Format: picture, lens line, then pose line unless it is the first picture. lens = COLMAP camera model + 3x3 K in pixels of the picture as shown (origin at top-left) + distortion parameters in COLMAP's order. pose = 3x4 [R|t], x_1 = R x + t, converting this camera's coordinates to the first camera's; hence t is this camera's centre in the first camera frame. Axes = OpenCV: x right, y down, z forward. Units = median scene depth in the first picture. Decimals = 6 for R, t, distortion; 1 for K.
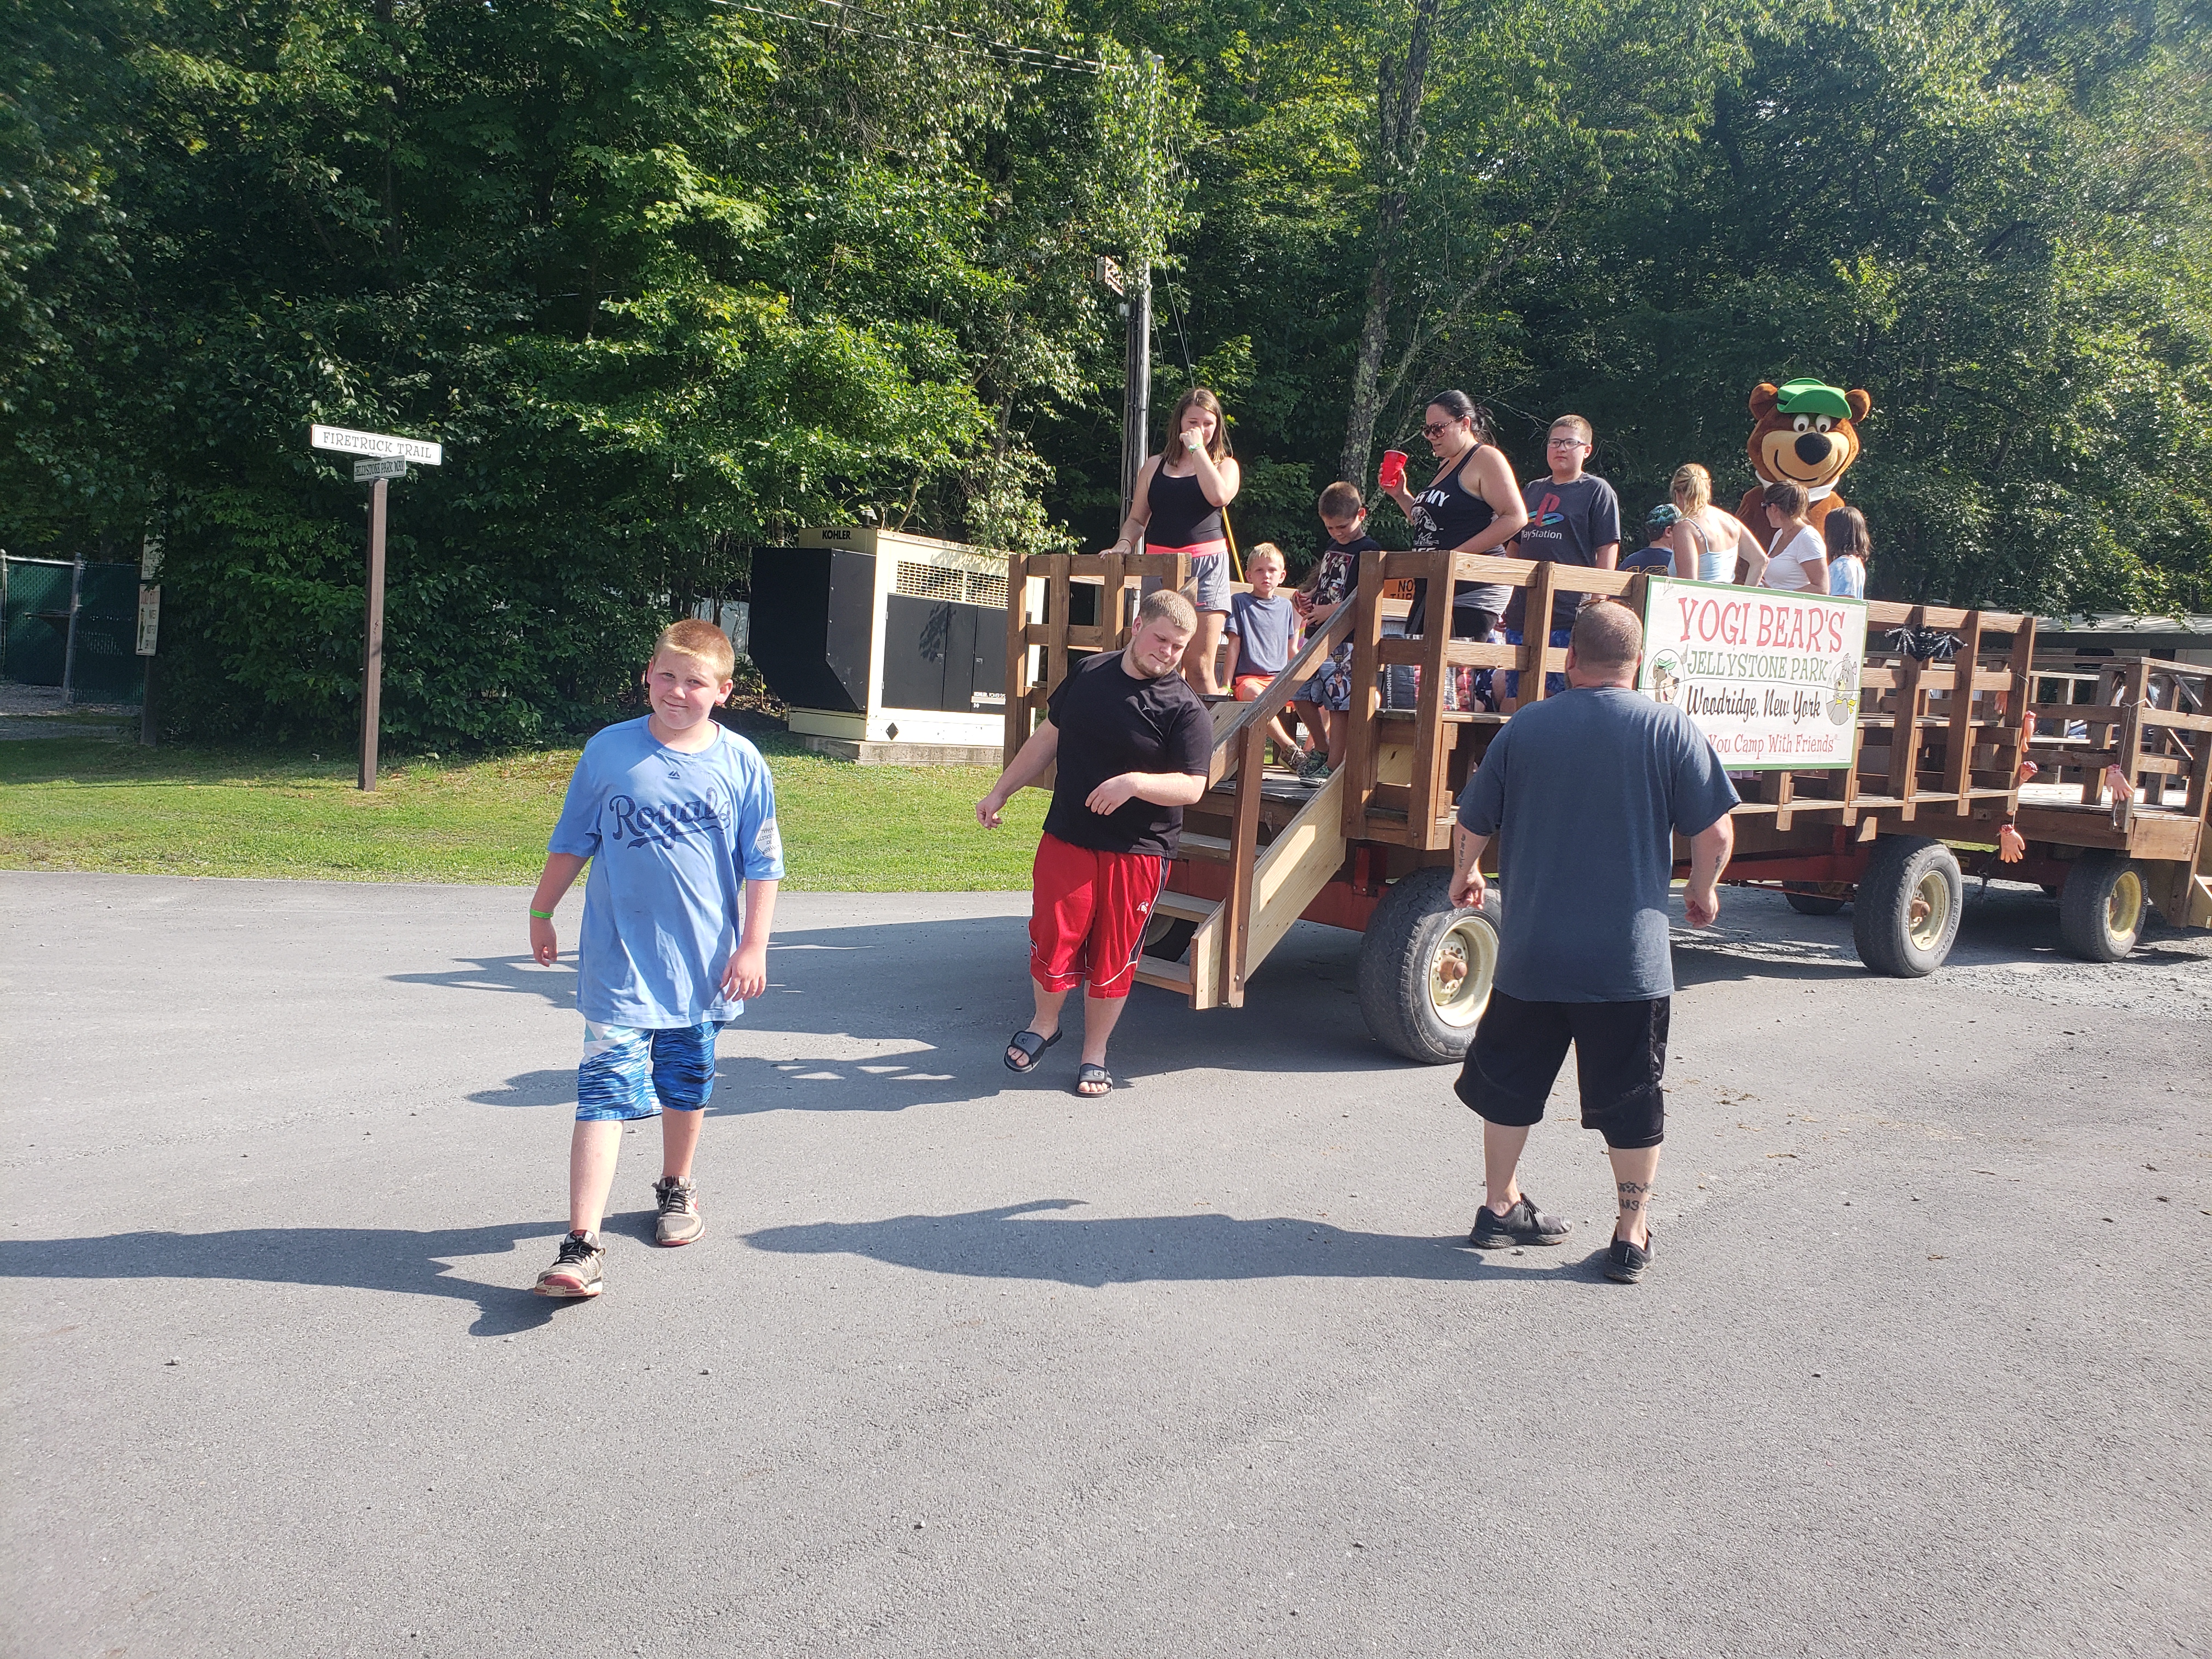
lens RADIAL K [[1640.6, 0, 1099.6], [0, 1640.6, 824.1], [0, 0, 1]] dist [-0.001767, 0.012860]
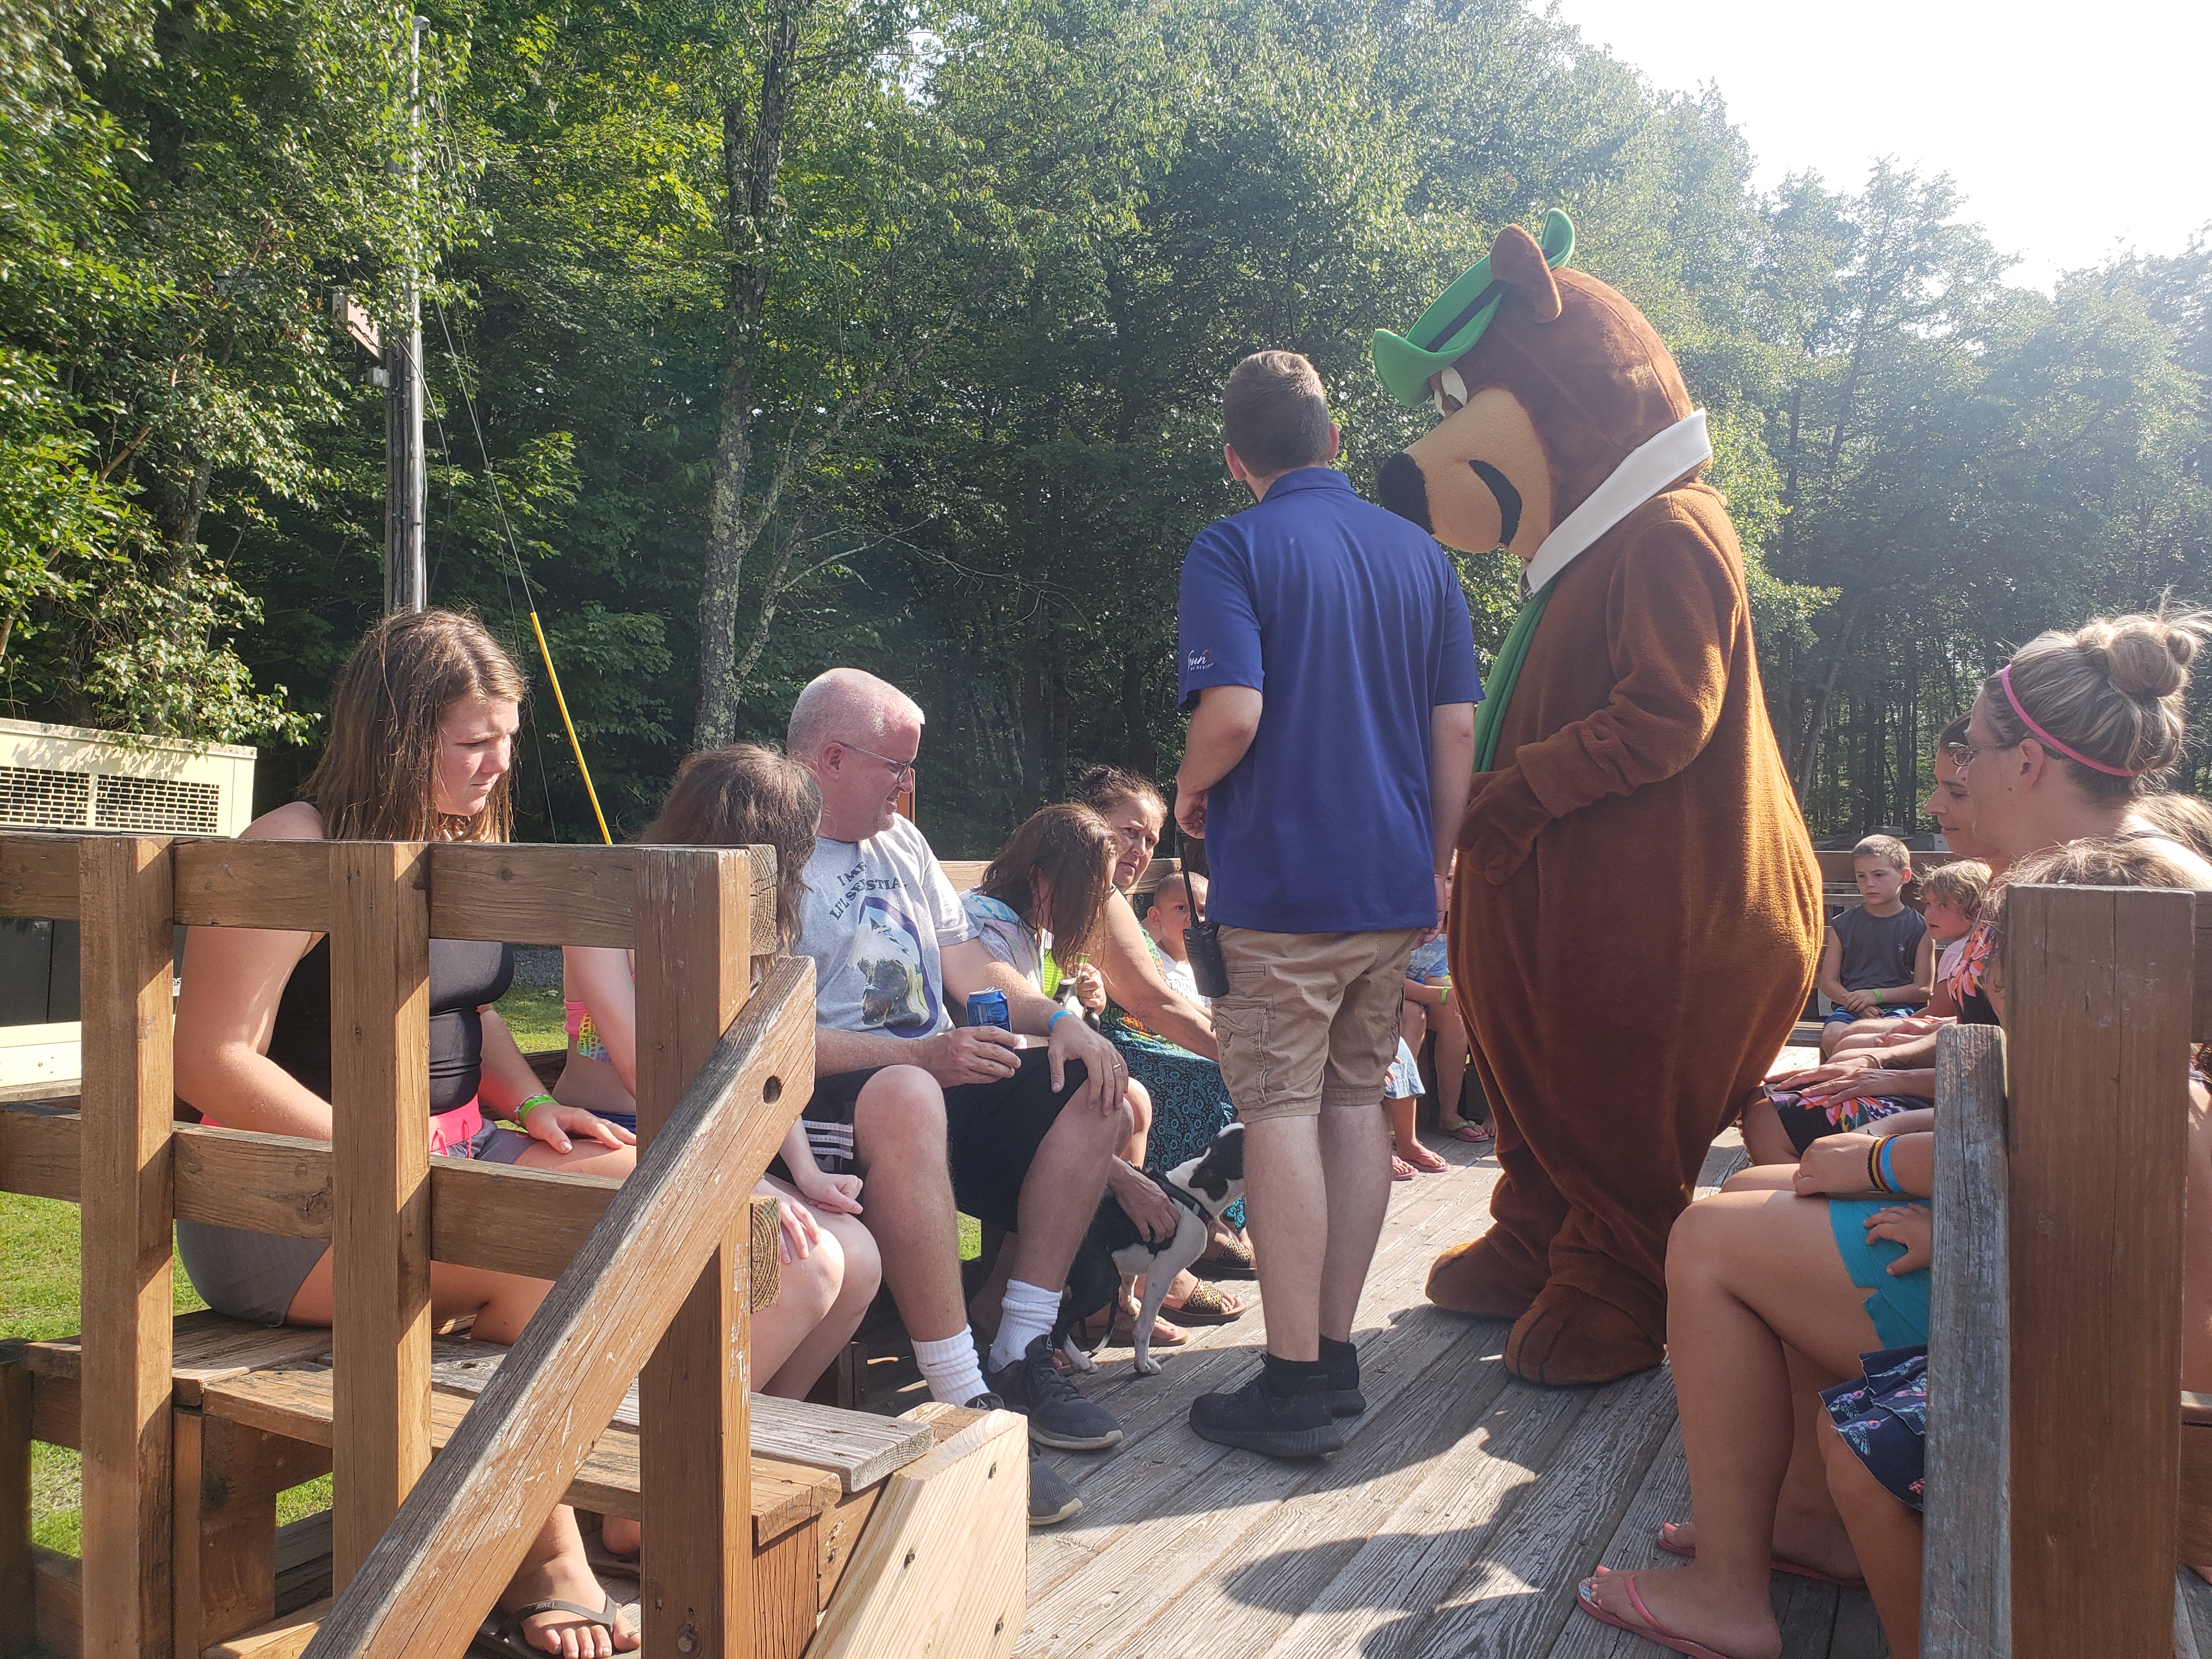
lens RADIAL K [[1647.4, 0, 1107.2], [0, 1647.4, 853.3], [0, 0, 1]] dist [-0.038095, -0.004304]
pose [[0.914075, -0.042225, 0.403340, 0.013957], [0.077413, 0.994444, -0.071330, -0.067722], [-0.398088, 0.096425, 0.912266, 0.397028]]
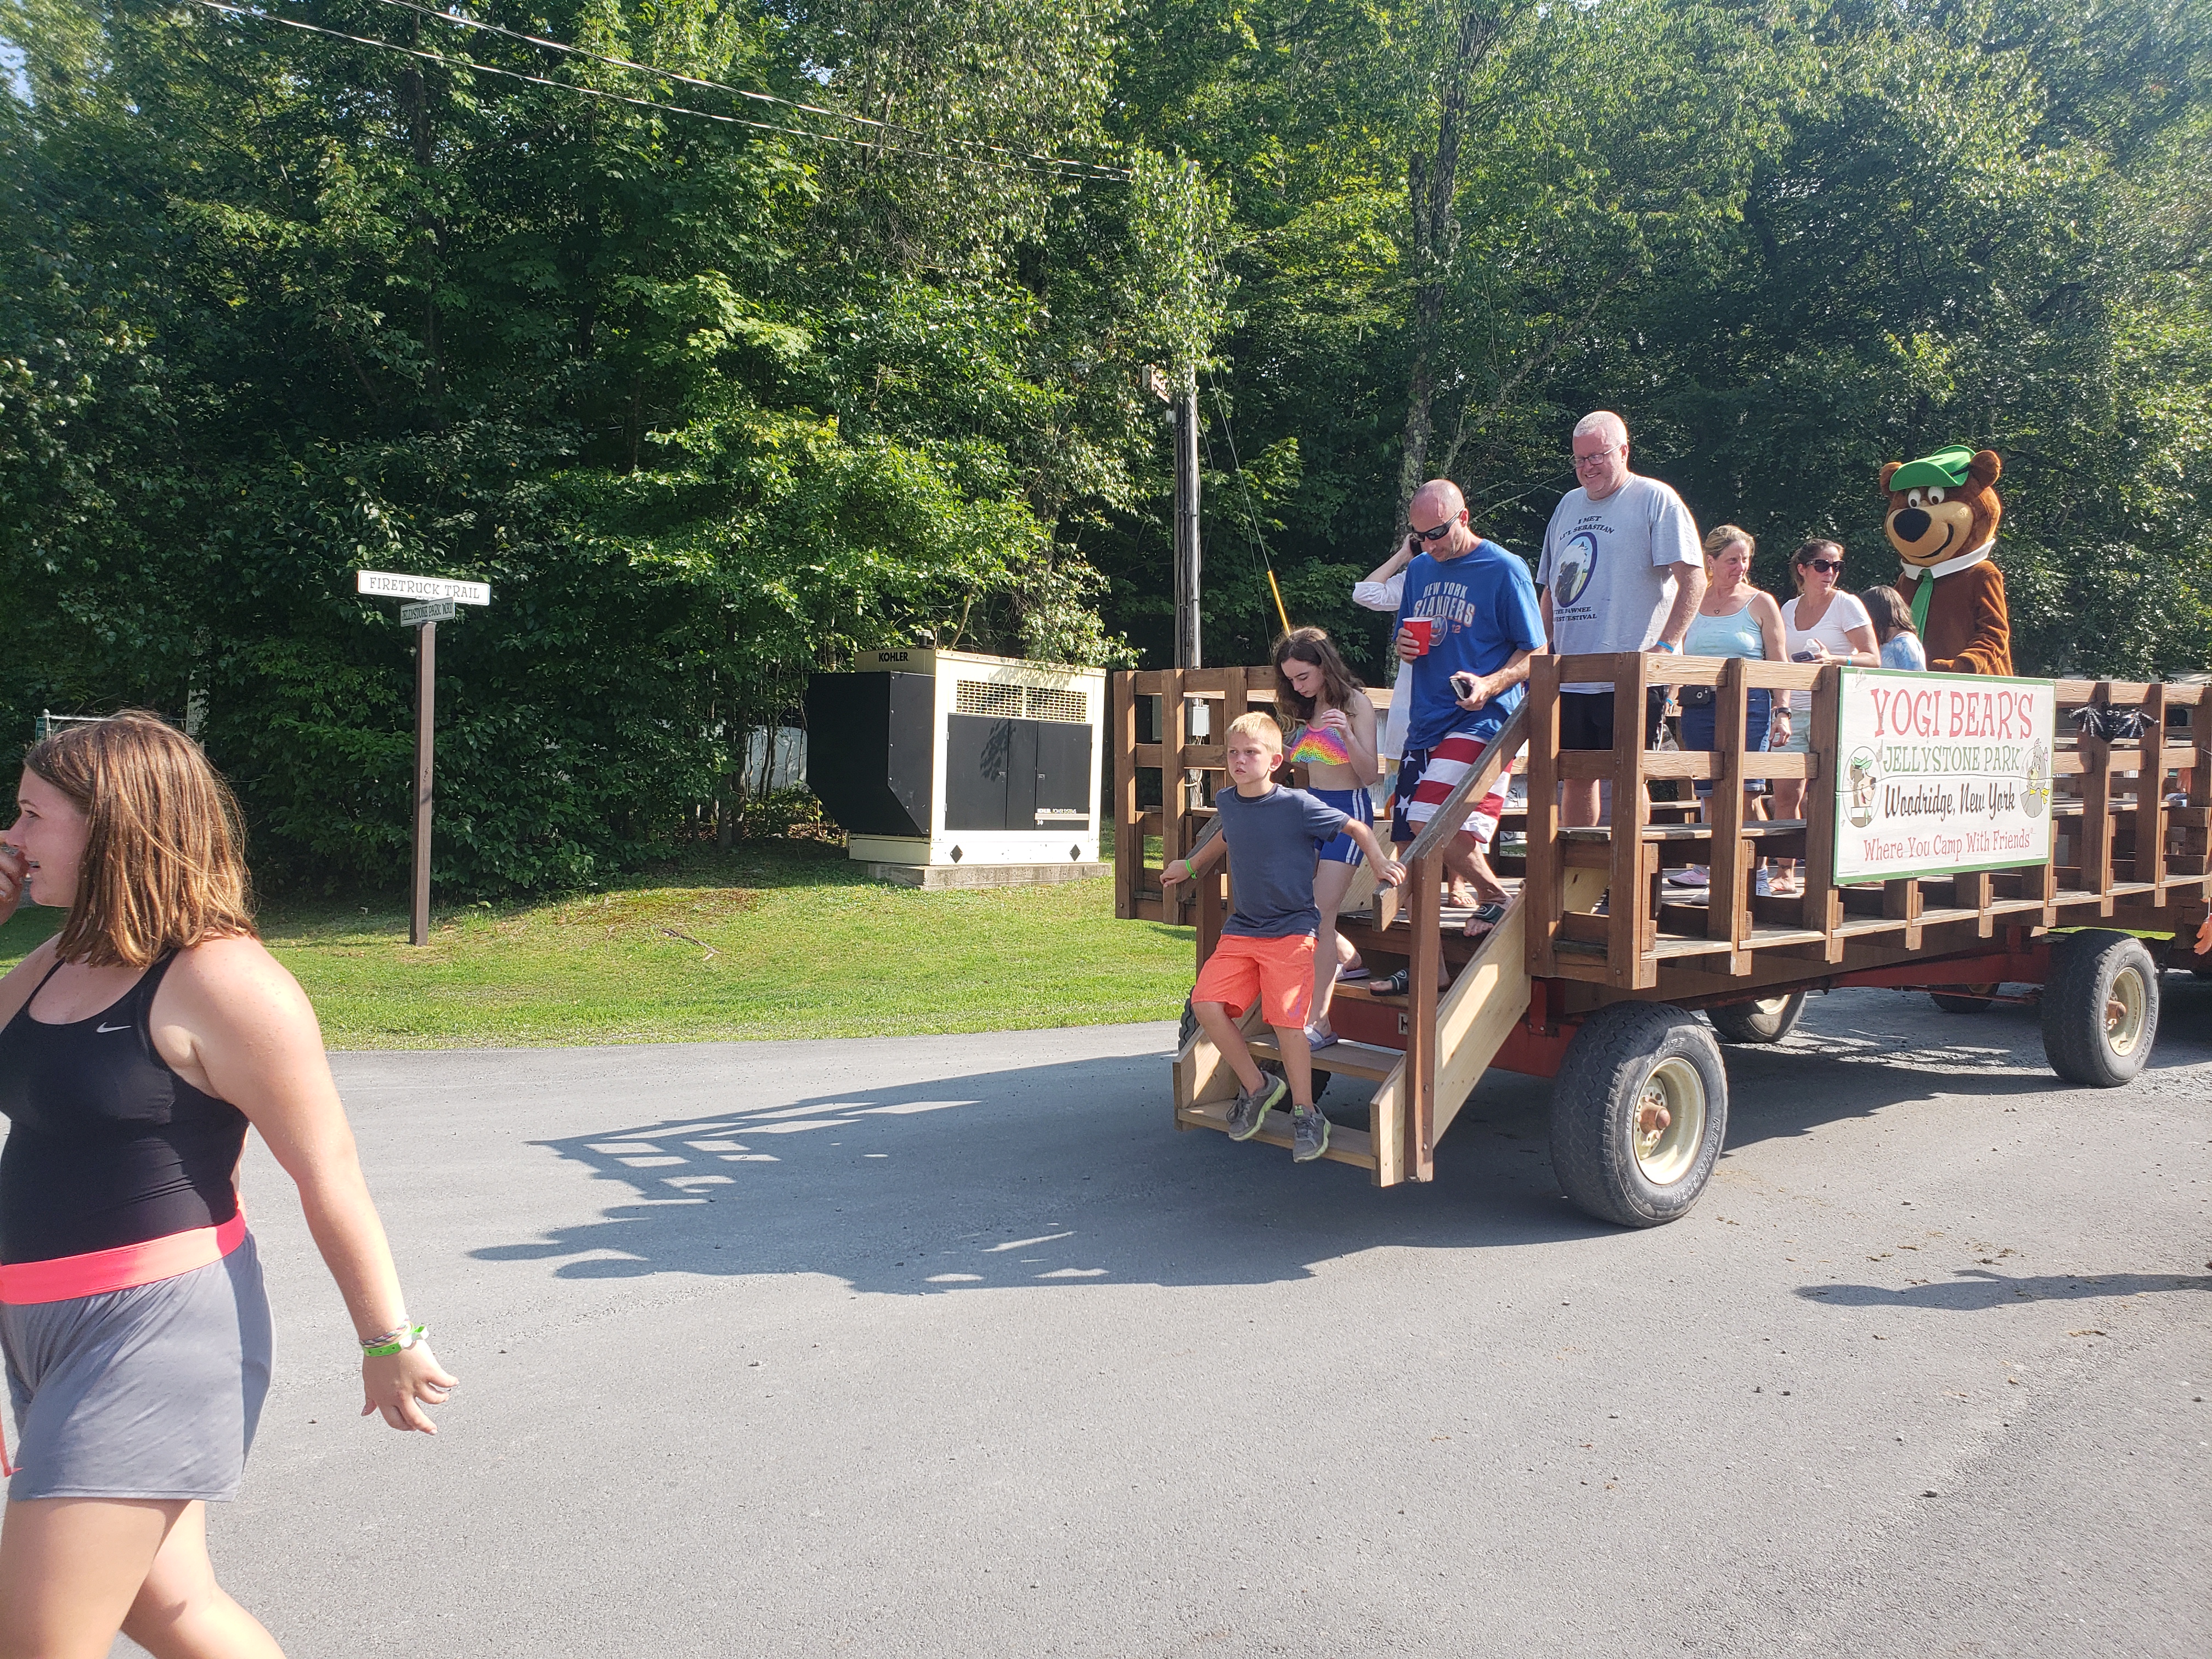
lens RADIAL K [[1650.8, 0, 1106.0], [0, 1650.8, 829.5], [0, 0, 1]] dist [0.005936, -0.007712]
pose [[0.998828, -0.044570, -0.018855, -0.020745], [0.043338, 0.997175, -0.061357, -0.009093], [0.021536, 0.060468, 0.997938, 0.034544]]
